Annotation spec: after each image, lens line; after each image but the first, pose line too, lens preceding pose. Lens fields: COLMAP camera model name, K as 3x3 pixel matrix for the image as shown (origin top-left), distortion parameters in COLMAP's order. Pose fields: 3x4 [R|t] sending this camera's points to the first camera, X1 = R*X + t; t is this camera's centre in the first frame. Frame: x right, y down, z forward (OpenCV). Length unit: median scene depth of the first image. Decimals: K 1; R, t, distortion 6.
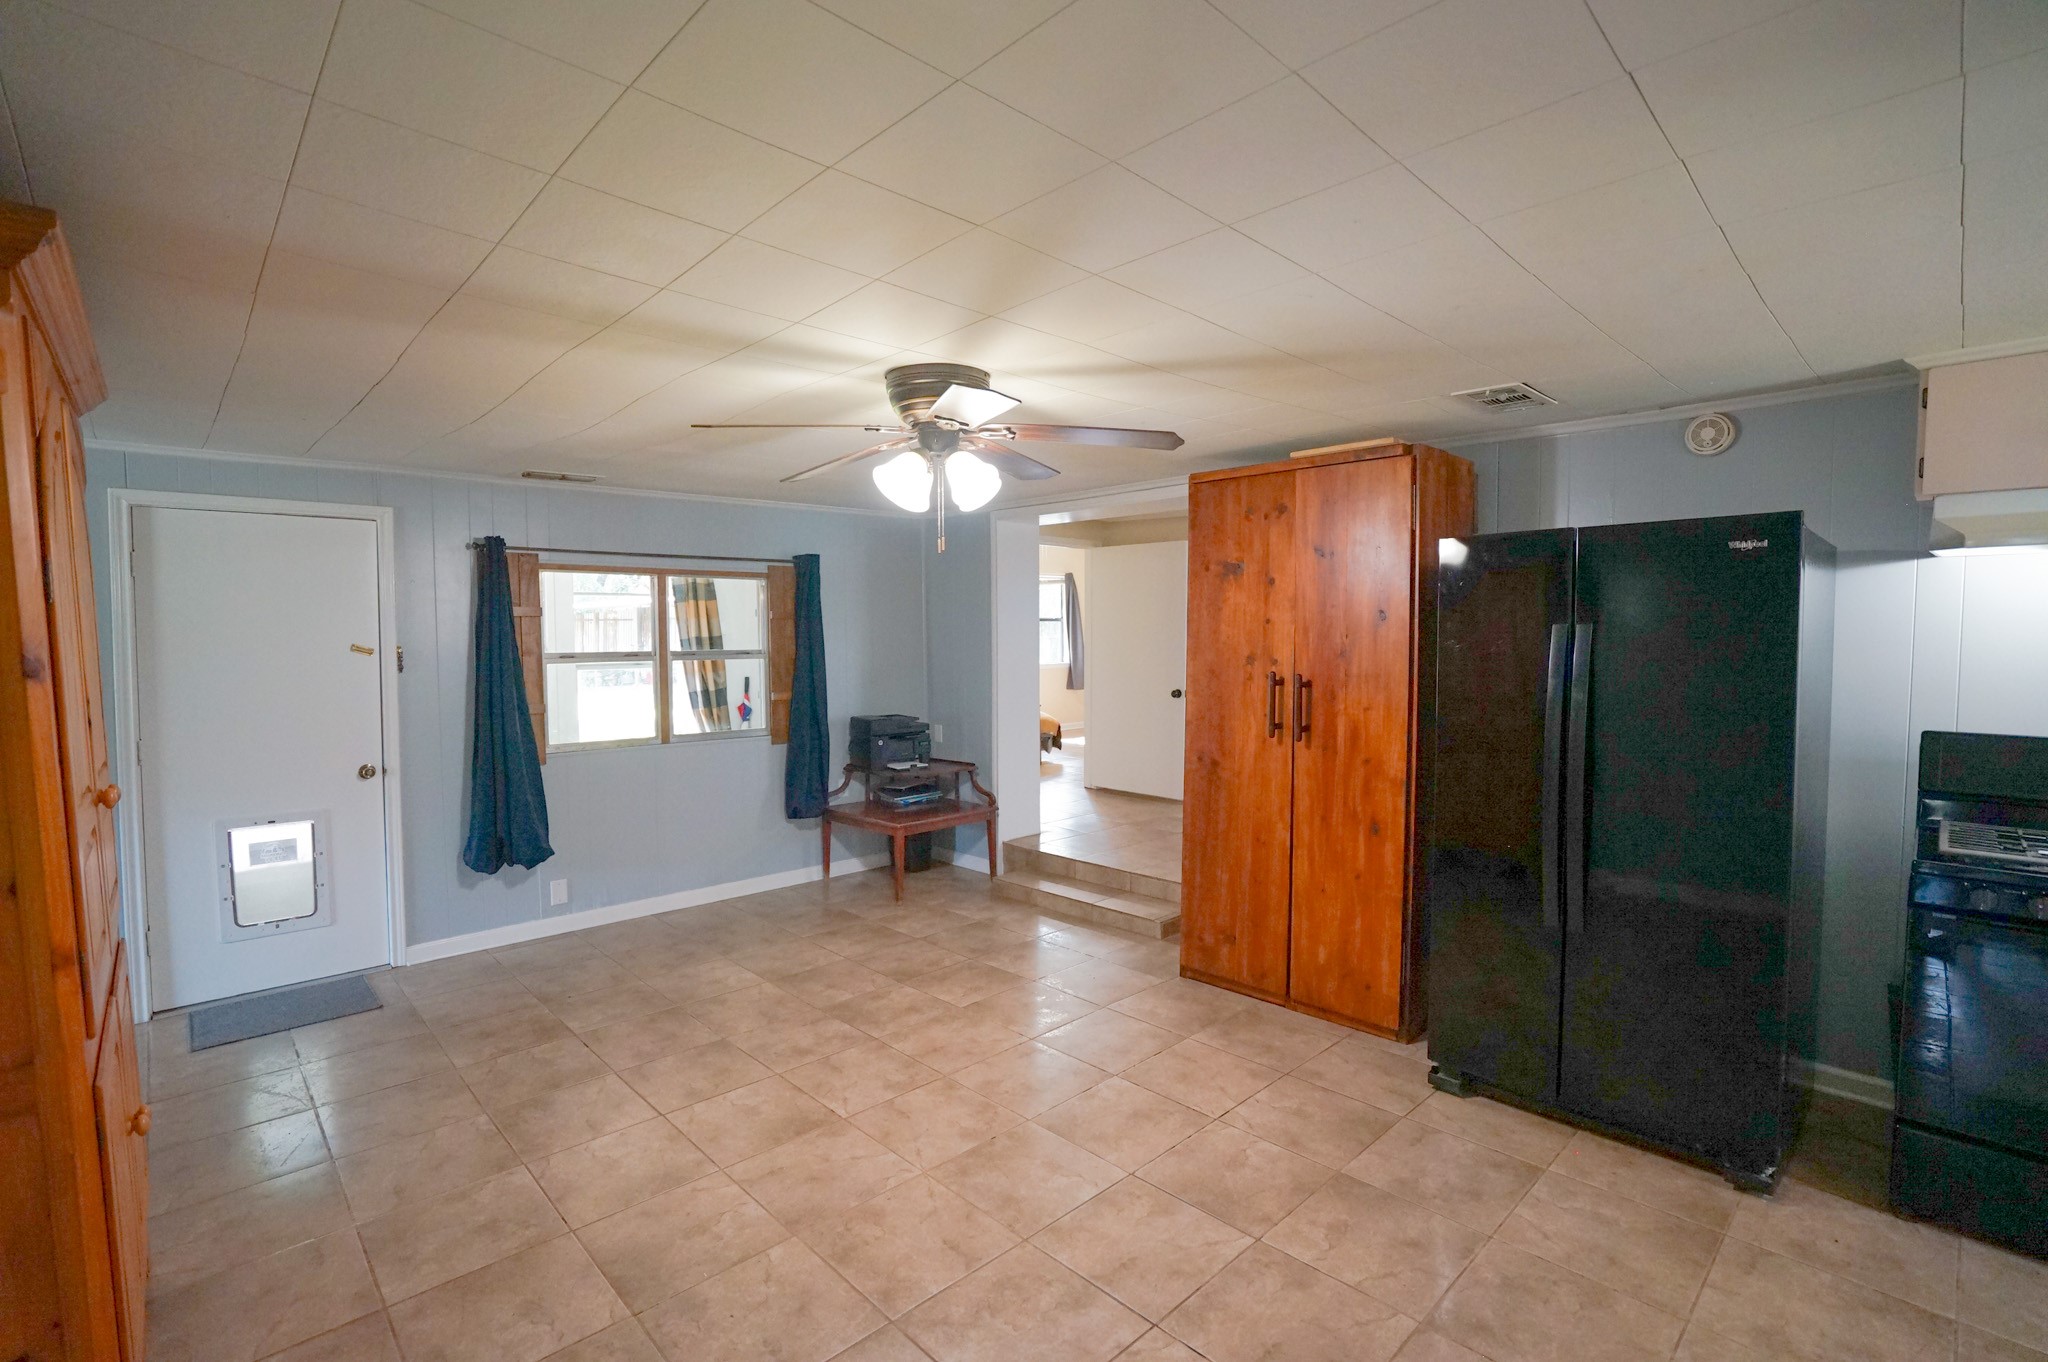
lens RADIAL K [[938.2, 0, 1016.7], [0, 938.2, 682.3], [0, 0, 1]] dist [-0.022737, 0.004086]
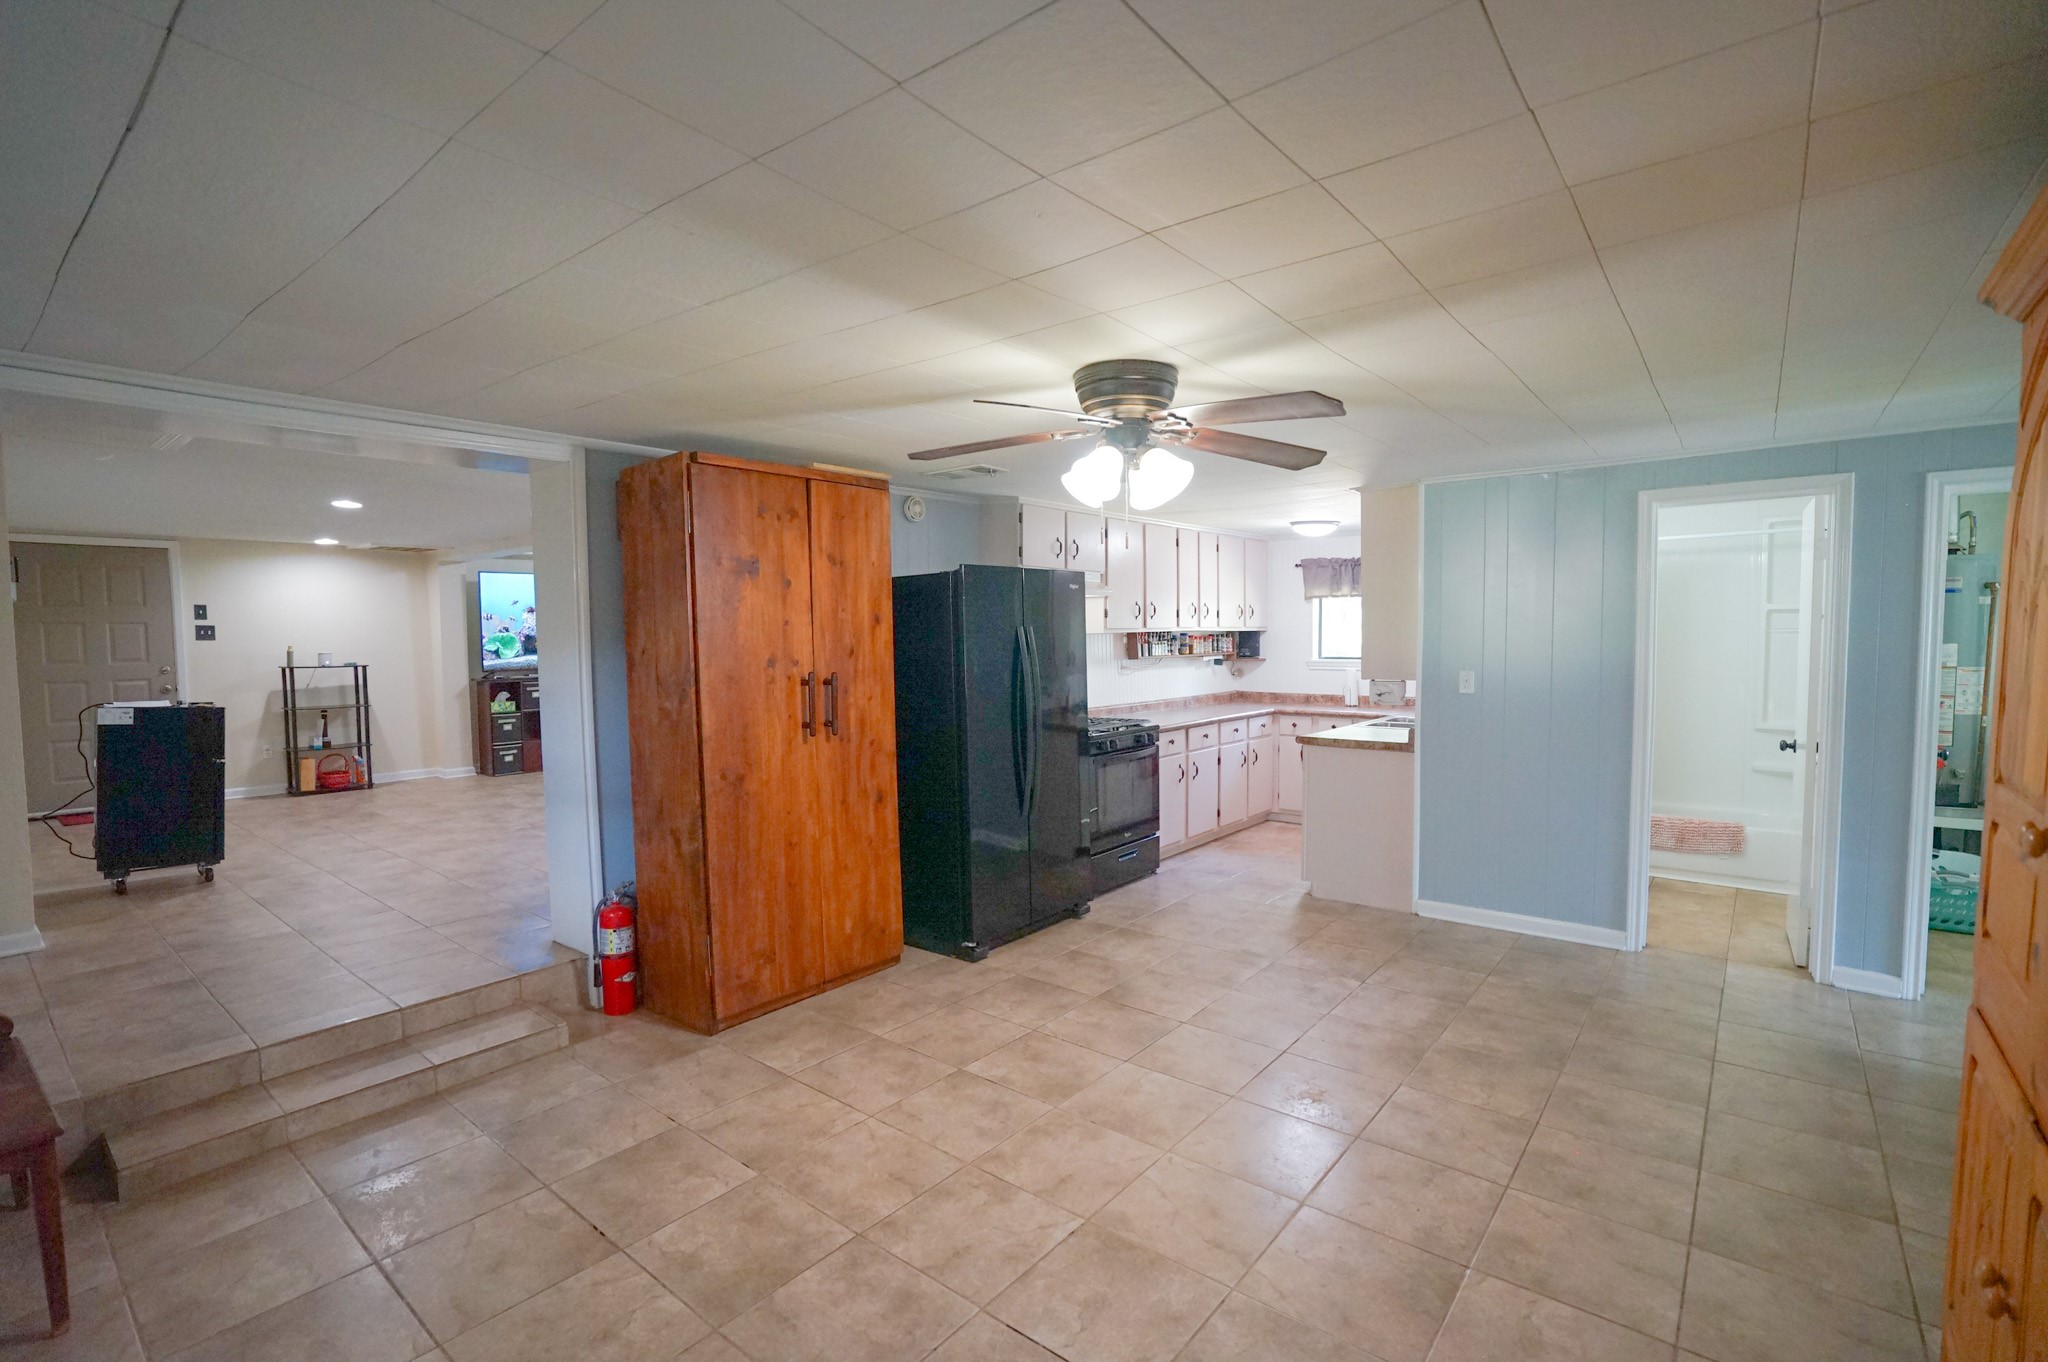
lens RADIAL K [[938.2, 0, 1016.3], [0, 938.2, 686.9], [0, 0, 1]] dist [-0.022737, 0.004086]
pose [[-0.127046, -0.046326, 0.990814, -0.780735], [0.058619, 0.996812, 0.054123, -0.038211], [-0.990163, 0.064956, -0.123925, 0.914186]]
